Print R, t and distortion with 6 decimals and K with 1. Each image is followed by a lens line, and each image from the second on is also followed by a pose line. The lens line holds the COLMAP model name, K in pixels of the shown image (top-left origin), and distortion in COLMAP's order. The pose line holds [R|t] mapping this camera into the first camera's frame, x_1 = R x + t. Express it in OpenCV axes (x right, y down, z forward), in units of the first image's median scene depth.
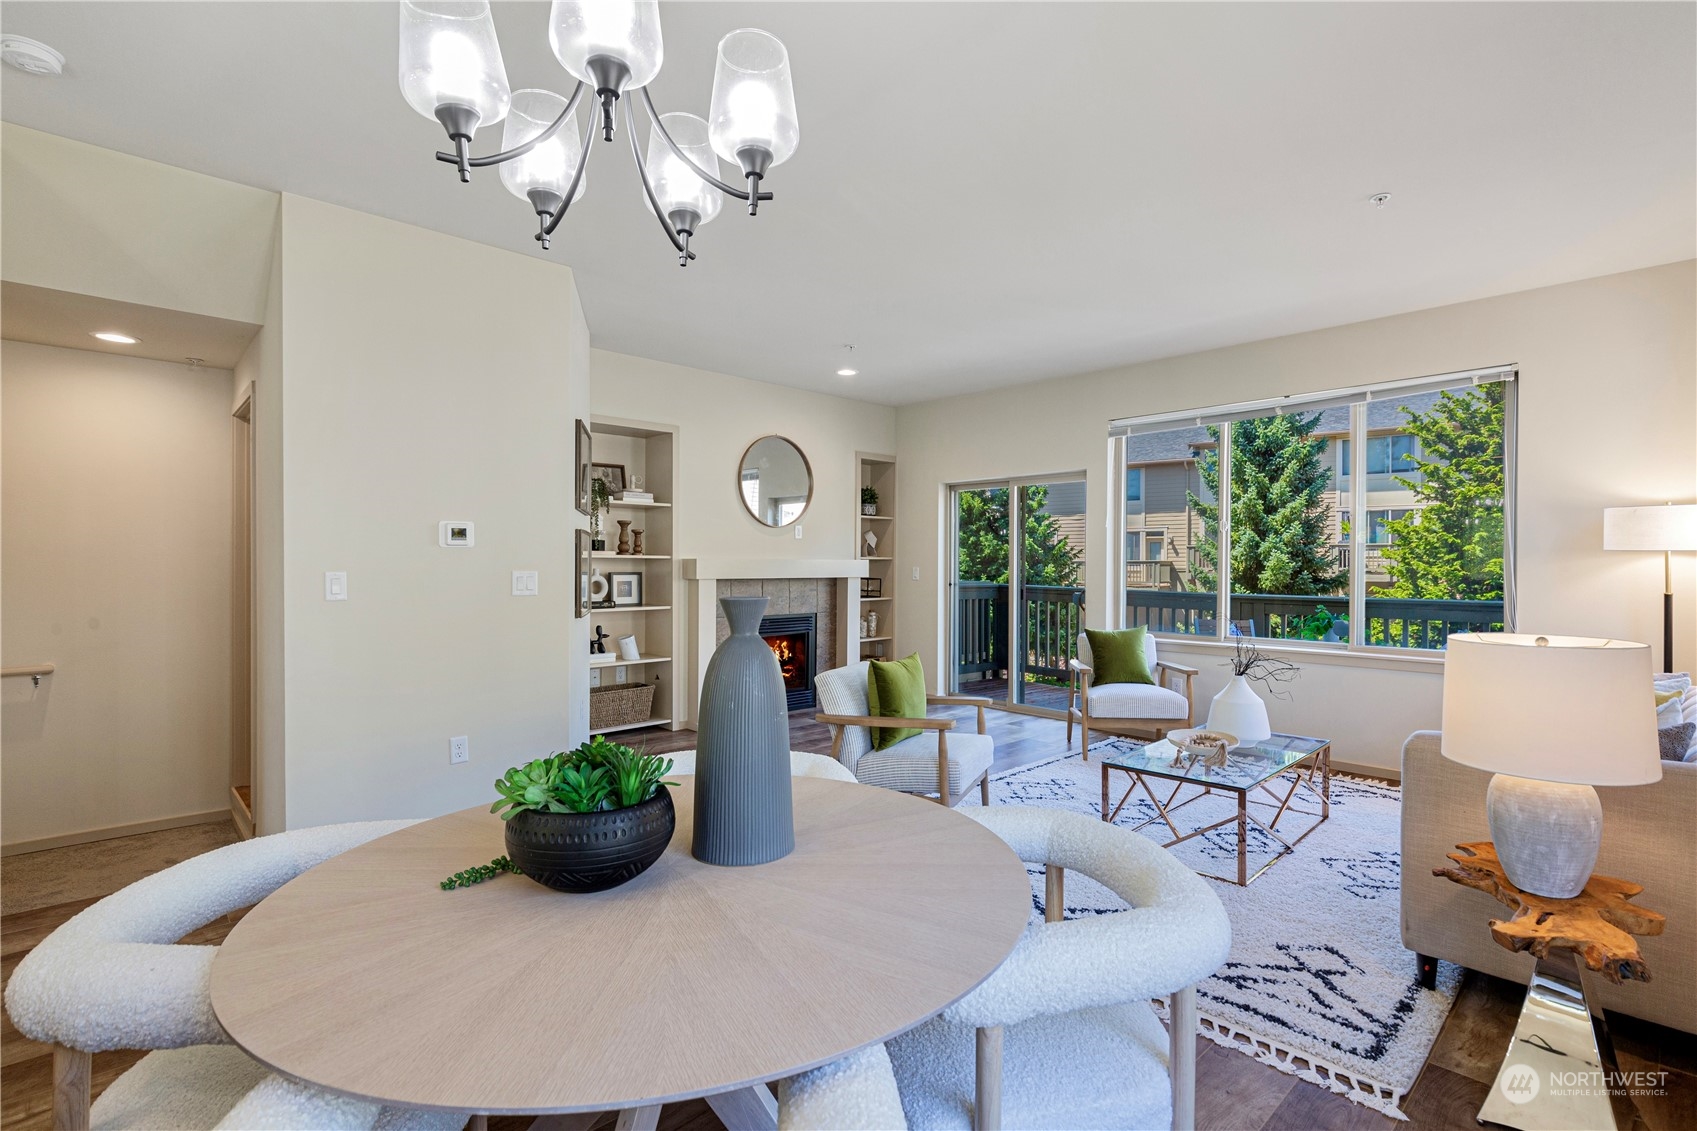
lens RADIAL K [[798.0, 0, 853.6], [0, 798.0, 569.1], [0, 0, 1]] dist [-0.001150, -0.001091]
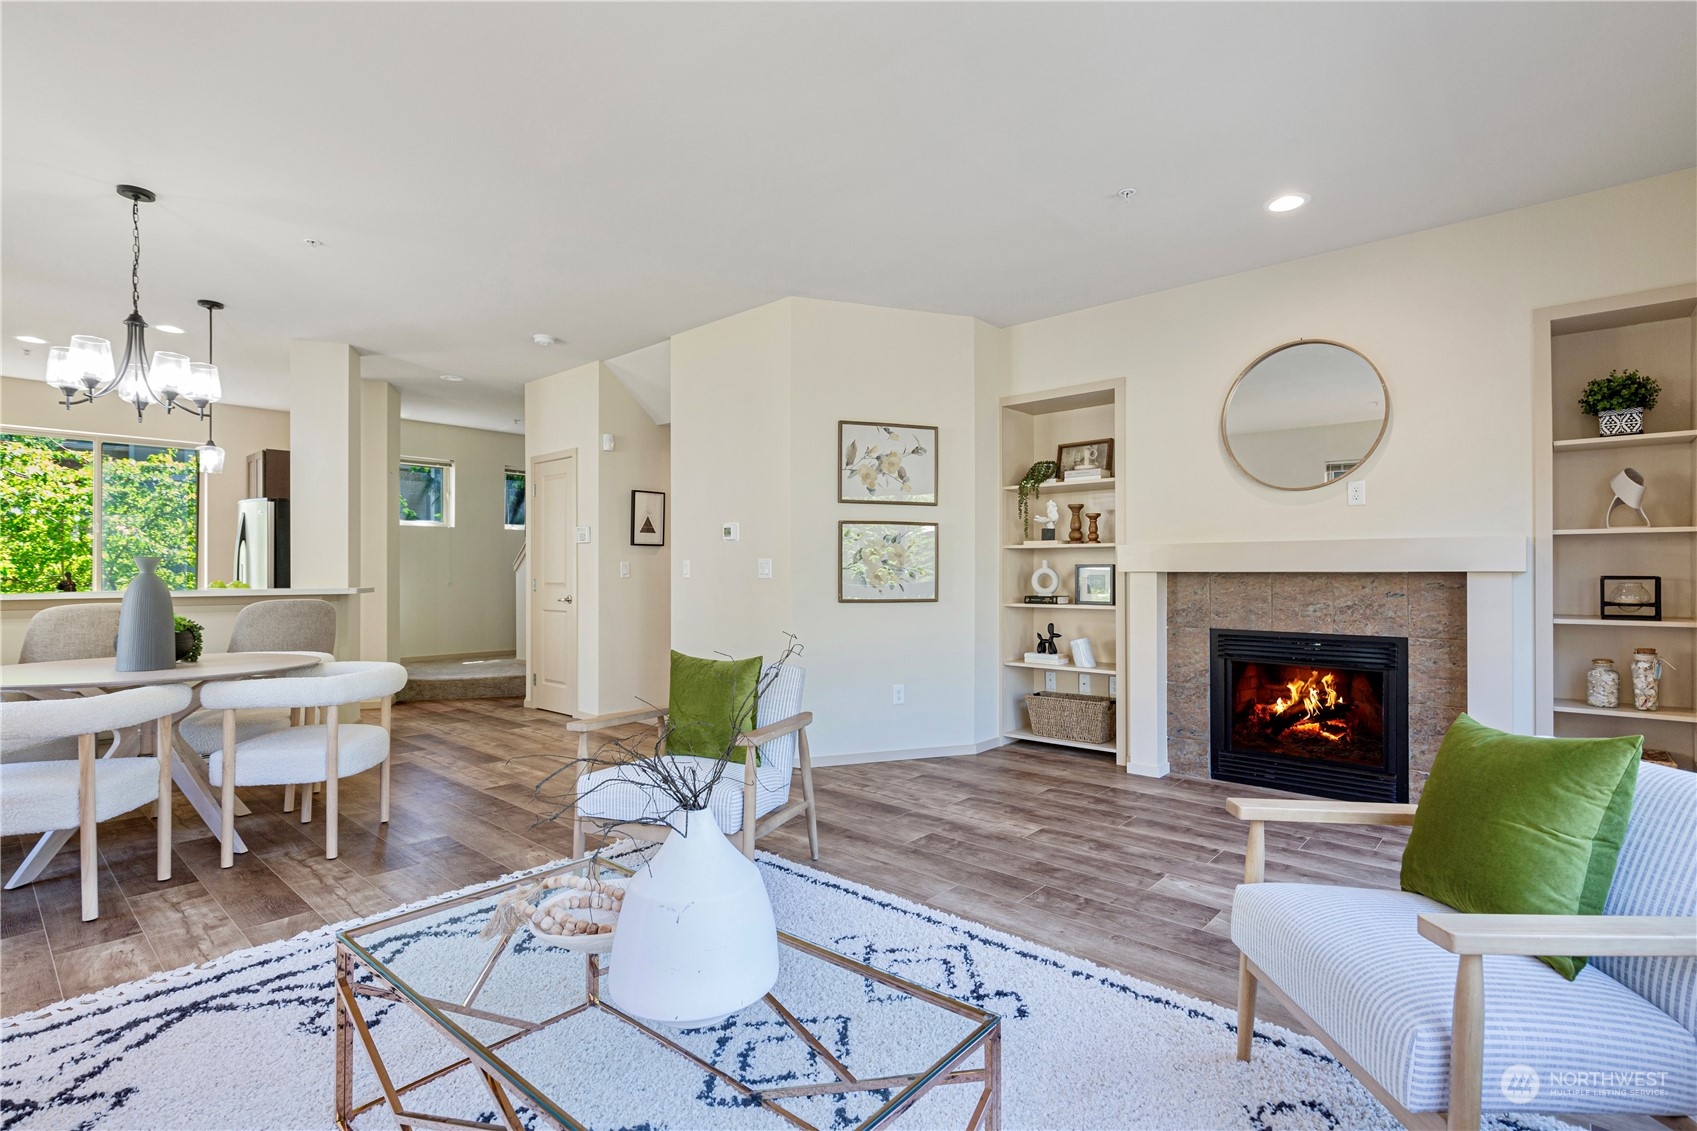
lens RADIAL K [[798.0, 0, 846.3], [0, 798.0, 567.0], [0, 0, 1]] dist [-0.001150, -0.001091]
pose [[0.082926, -0.012356, -0.996479, 0.479105], [-0.008109, 0.999882, -0.013073, 0.017741], [0.996523, 0.009164, 0.082816, 0.591281]]
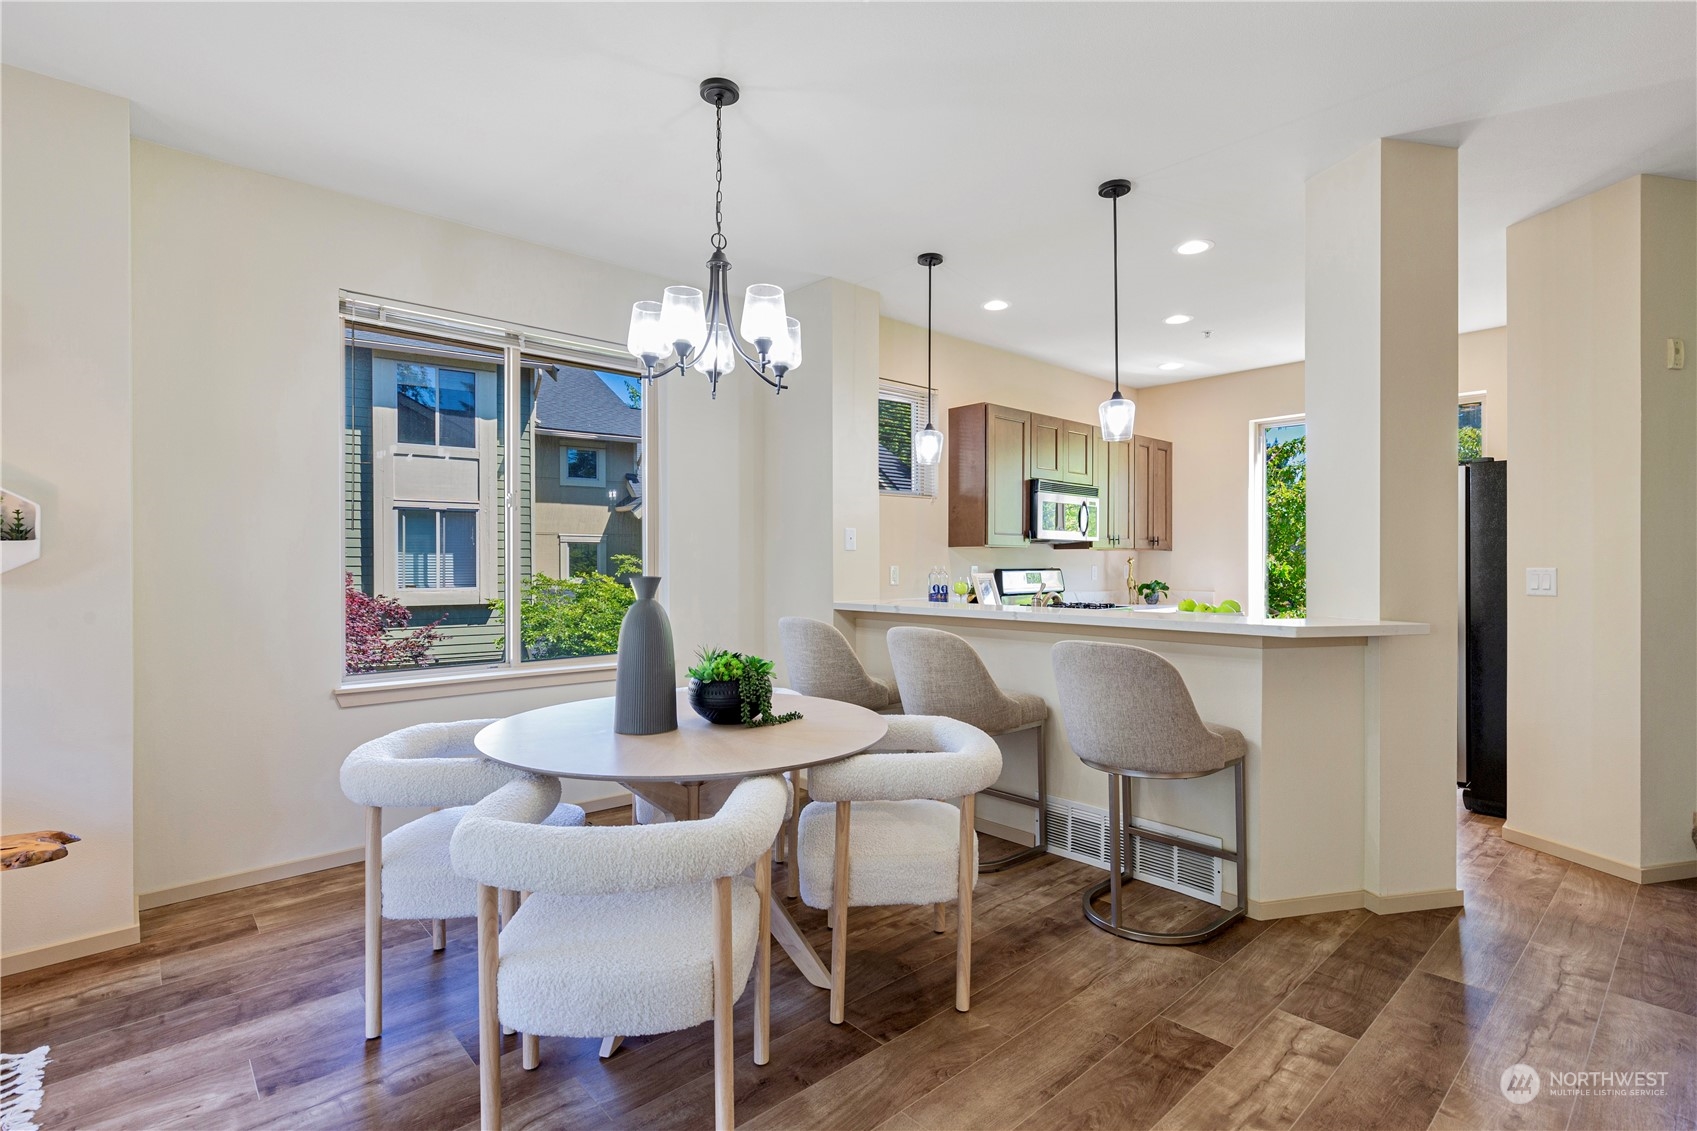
lens RADIAL K [[798.0, 0, 864.8], [0, 798.0, 563.5], [0, 0, 1]] dist [-0.001150, -0.001091]
pose [[-0.999898, 0.000040, 0.014314, -0.130598], [0.000170, 0.999959, 0.009097, -0.000933], [-0.014313, 0.009099, -0.999856, 0.566711]]
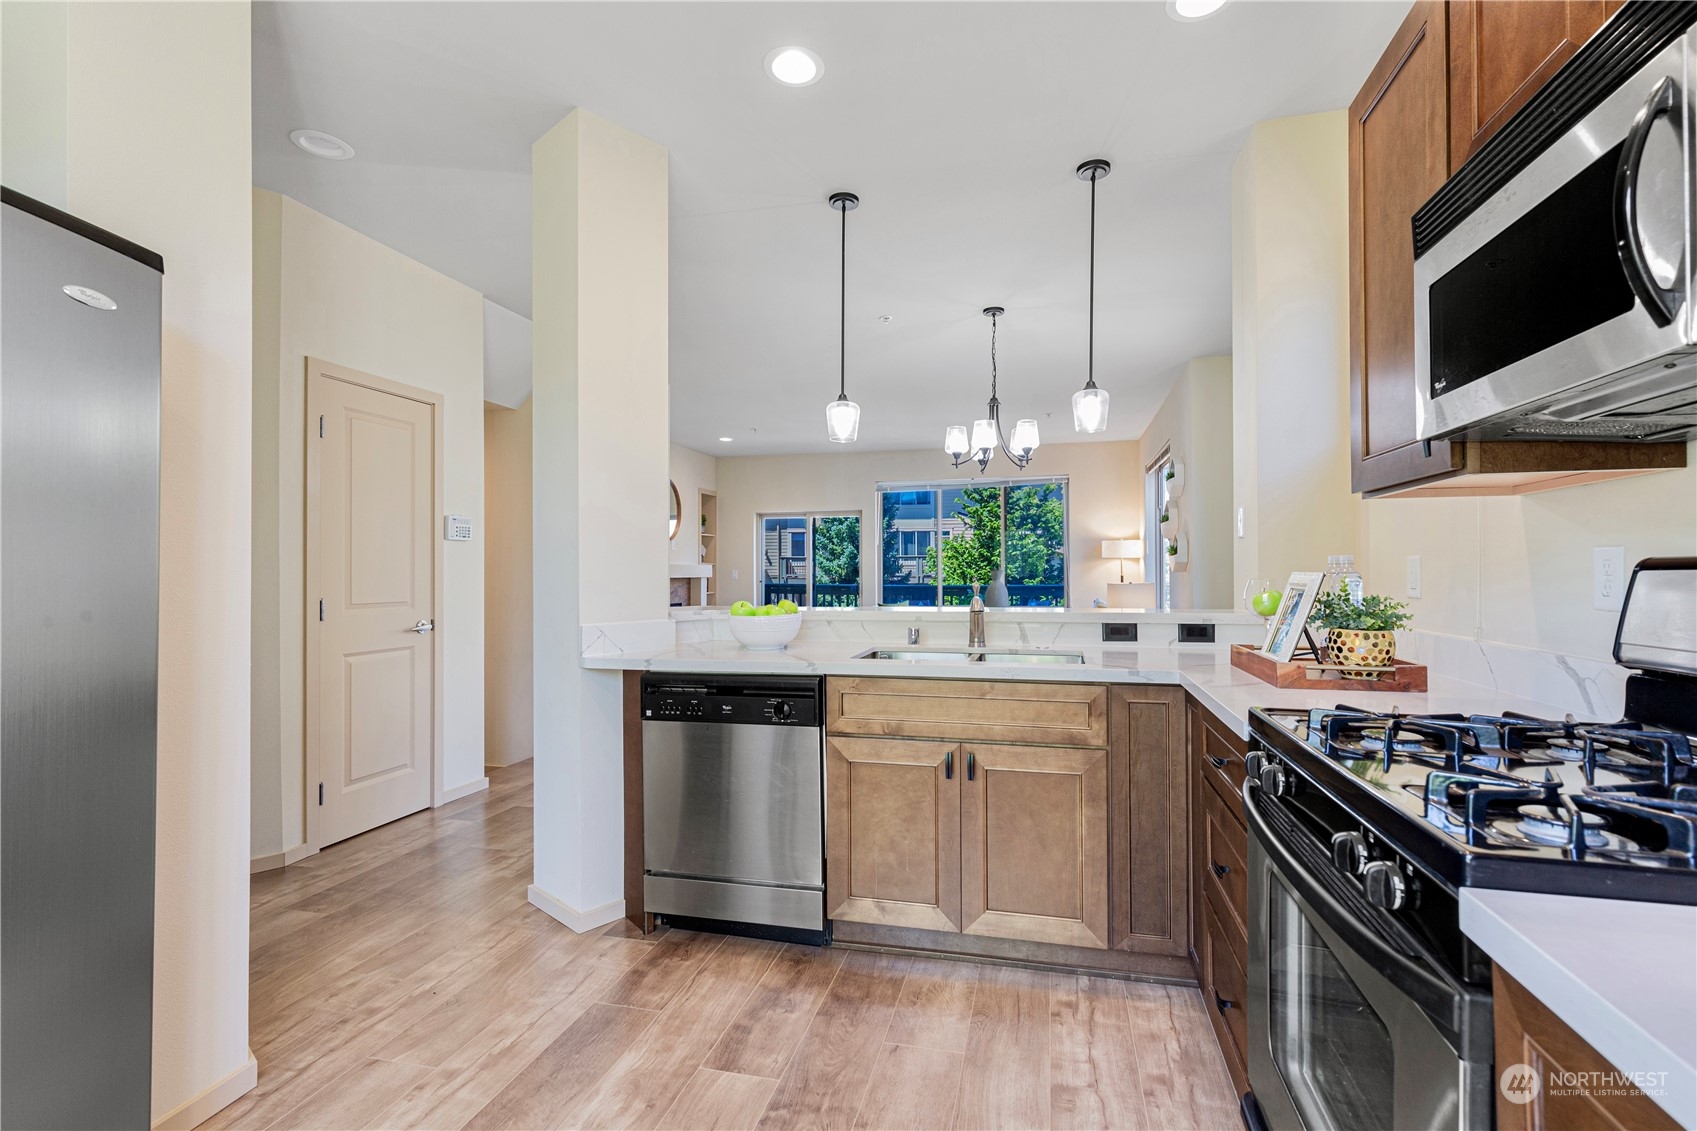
lens RADIAL K [[770.2, 0, 837.4], [0, 770.2, 568.1], [0, 0, 1]] dist [0.013095, -0.001281]
pose [[0.860012, -0.001834, 0.510271, -0.524424], [0.008820, 0.999898, -0.011272, 0.013895], [-0.510198, 0.014194, 0.859940, -0.331075]]
